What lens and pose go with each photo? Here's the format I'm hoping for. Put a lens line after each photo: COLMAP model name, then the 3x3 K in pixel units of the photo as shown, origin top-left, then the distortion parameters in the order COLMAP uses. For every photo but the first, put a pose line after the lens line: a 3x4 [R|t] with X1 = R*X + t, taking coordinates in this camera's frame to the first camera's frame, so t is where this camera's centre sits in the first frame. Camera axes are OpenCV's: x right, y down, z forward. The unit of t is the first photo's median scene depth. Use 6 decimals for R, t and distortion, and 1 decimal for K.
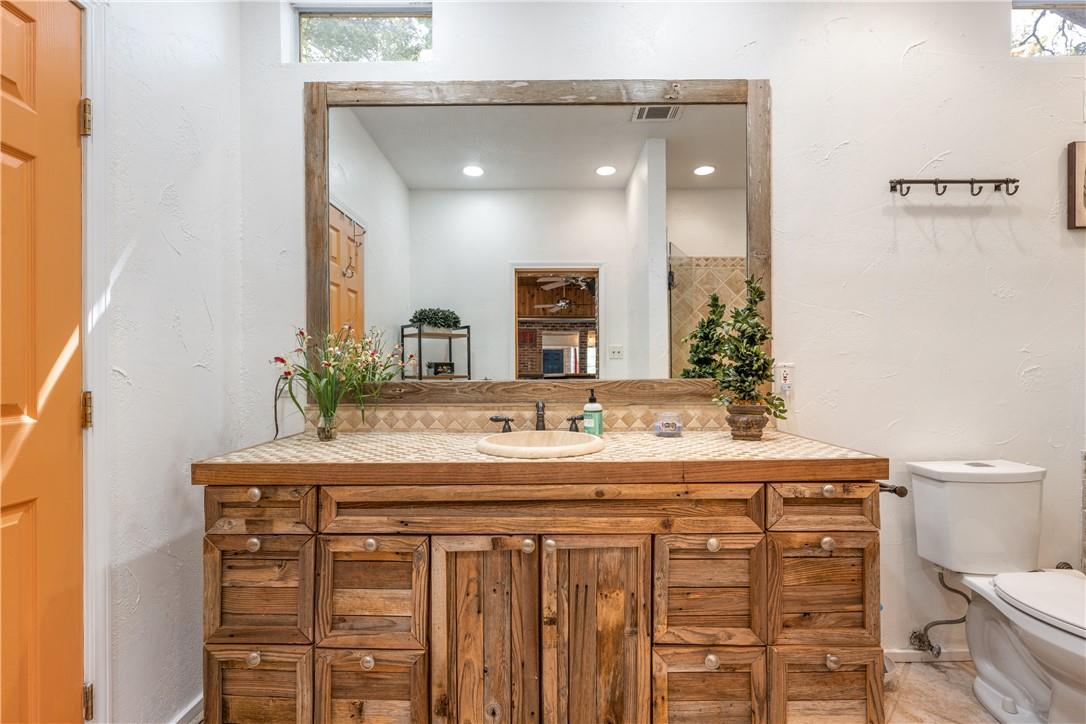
lens RADIAL K [[470.2, 0, 540.3], [0, 470.2, 369.1], [0, 0, 1]] dist [0.000317, 0.000363]
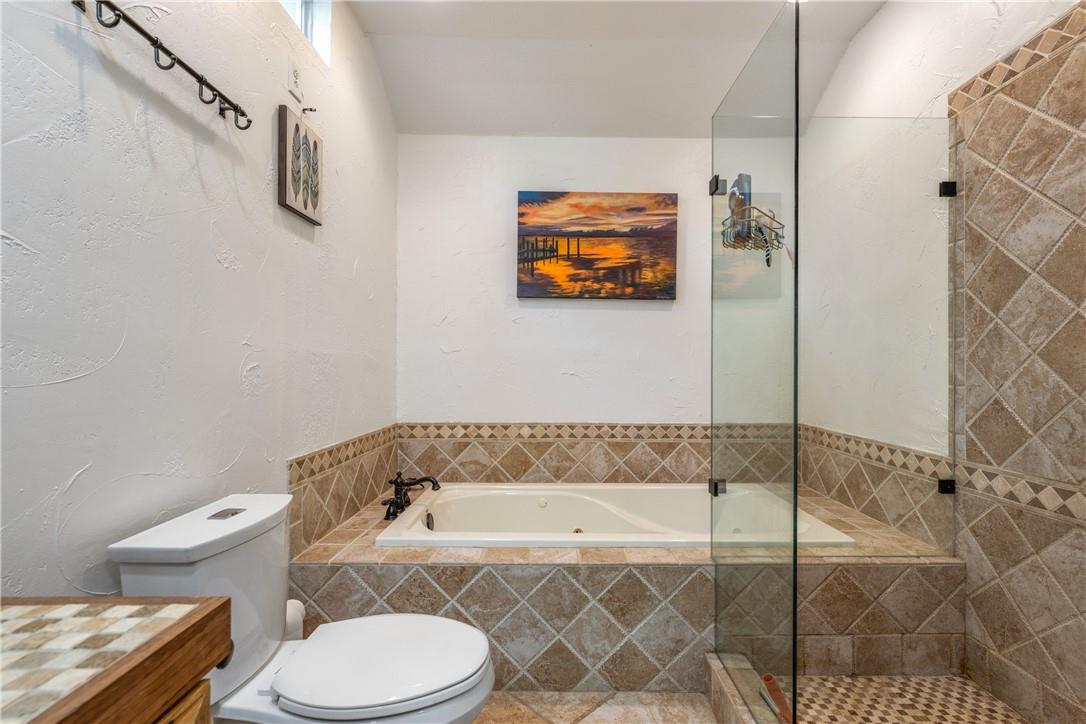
lens RADIAL K [[470.2, 0, 542.3], [0, 470.2, 369.2], [0, 0, 1]] dist [0.000317, 0.000363]
pose [[-0.029696, -0.001265, 0.999558, 0.246169], [-0.005477, 0.999984, 0.001103, 0.000150], [-0.999544, -0.005442, -0.029703, 0.535338]]
